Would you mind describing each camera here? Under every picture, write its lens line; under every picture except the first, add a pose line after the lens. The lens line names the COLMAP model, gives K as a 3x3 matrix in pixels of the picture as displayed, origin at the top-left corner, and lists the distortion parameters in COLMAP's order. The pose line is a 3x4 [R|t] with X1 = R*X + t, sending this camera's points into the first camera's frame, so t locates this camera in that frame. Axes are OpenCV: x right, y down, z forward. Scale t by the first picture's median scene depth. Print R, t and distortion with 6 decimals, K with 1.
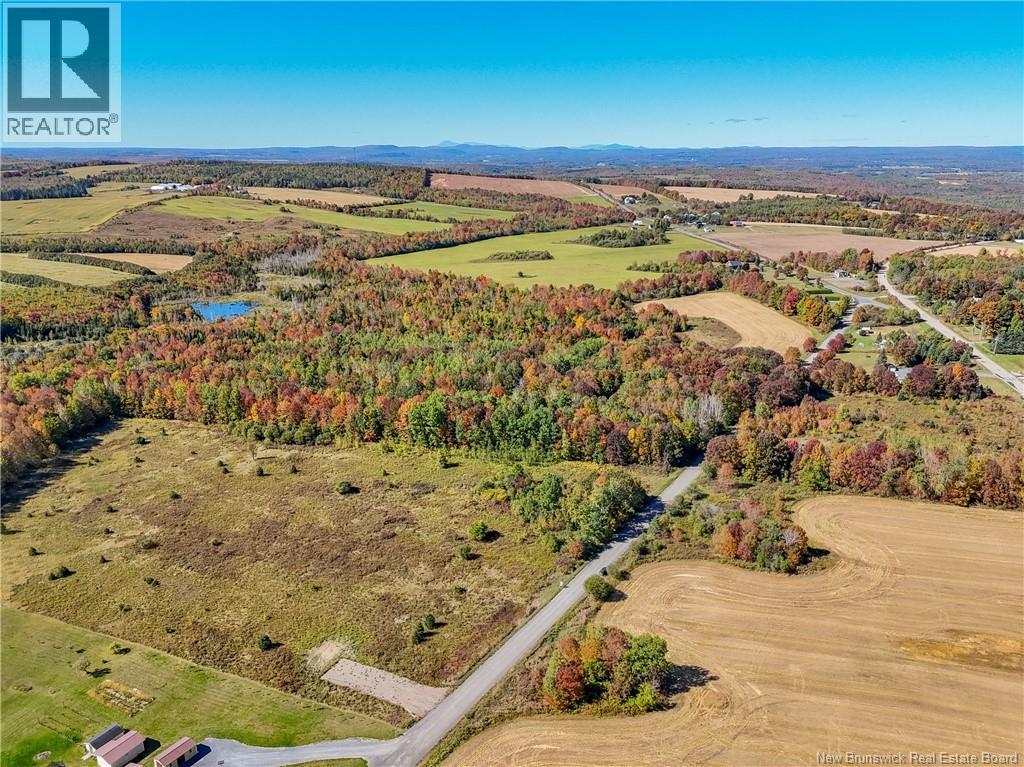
lens RADIAL K [[740.5, 0, 513.9], [0, 740.5, 380.3], [0, 0, 1]] dist [0.084369, -0.077765]
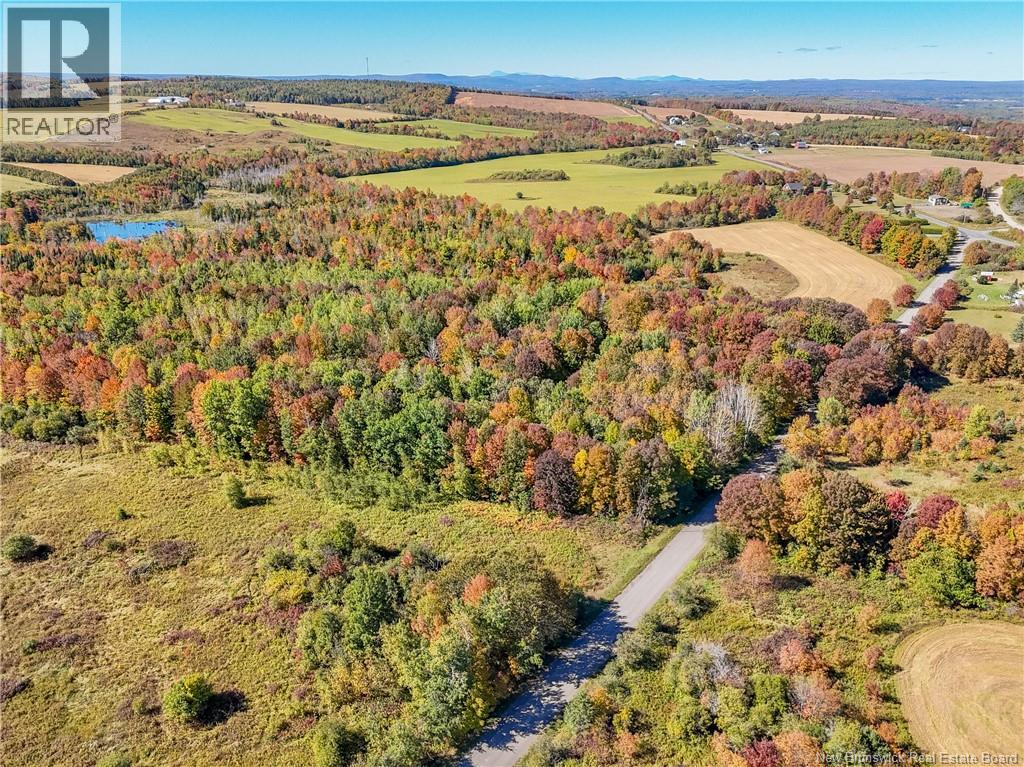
lens RADIAL K [[740.5, 0, 512.7], [0, 740.5, 385.6], [0, 0, 1]] dist [0.084369, -0.077765]
pose [[0.997758, 0.034128, -0.057567, 0.125740], [-0.028970, 0.995684, 0.088174, -0.023516], [0.060327, -0.086308, 0.994440, 0.429505]]
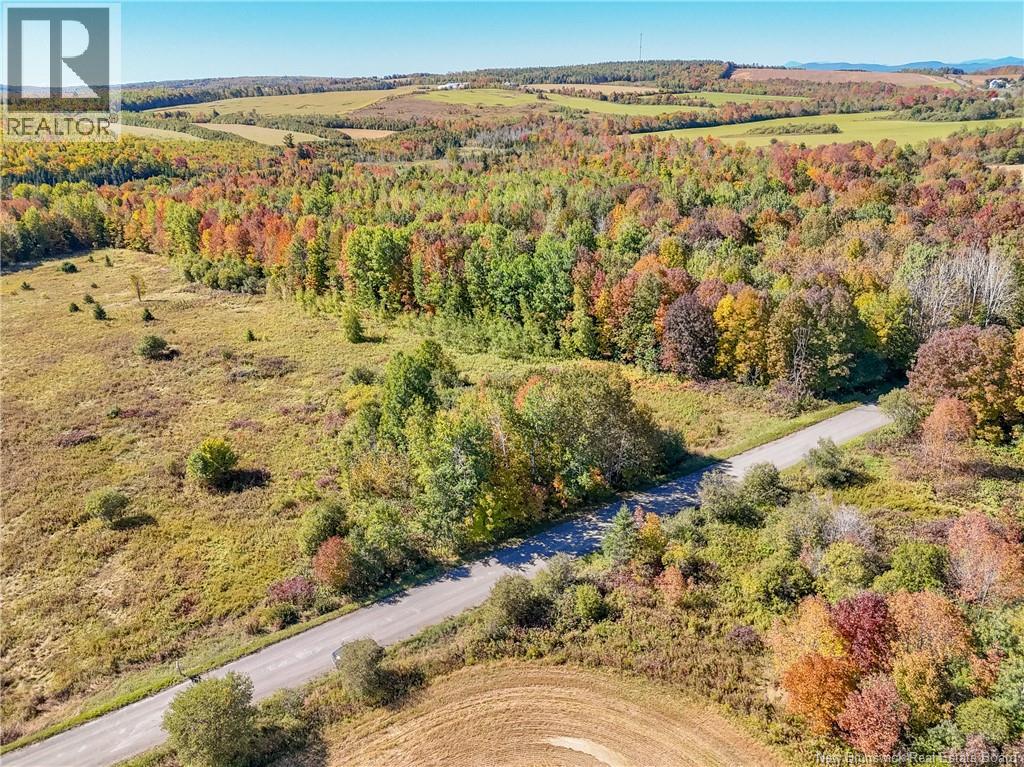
lens RADIAL K [[740.5, 0, 513.9], [0, 740.5, 387.3], [0, 0, 1]] dist [0.084369, -0.077765]
pose [[0.916299, 0.133273, -0.377669, 0.193898], [-0.096800, 0.988747, 0.114056, 0.072570], [0.388620, -0.067951, 0.918889, 0.512508]]
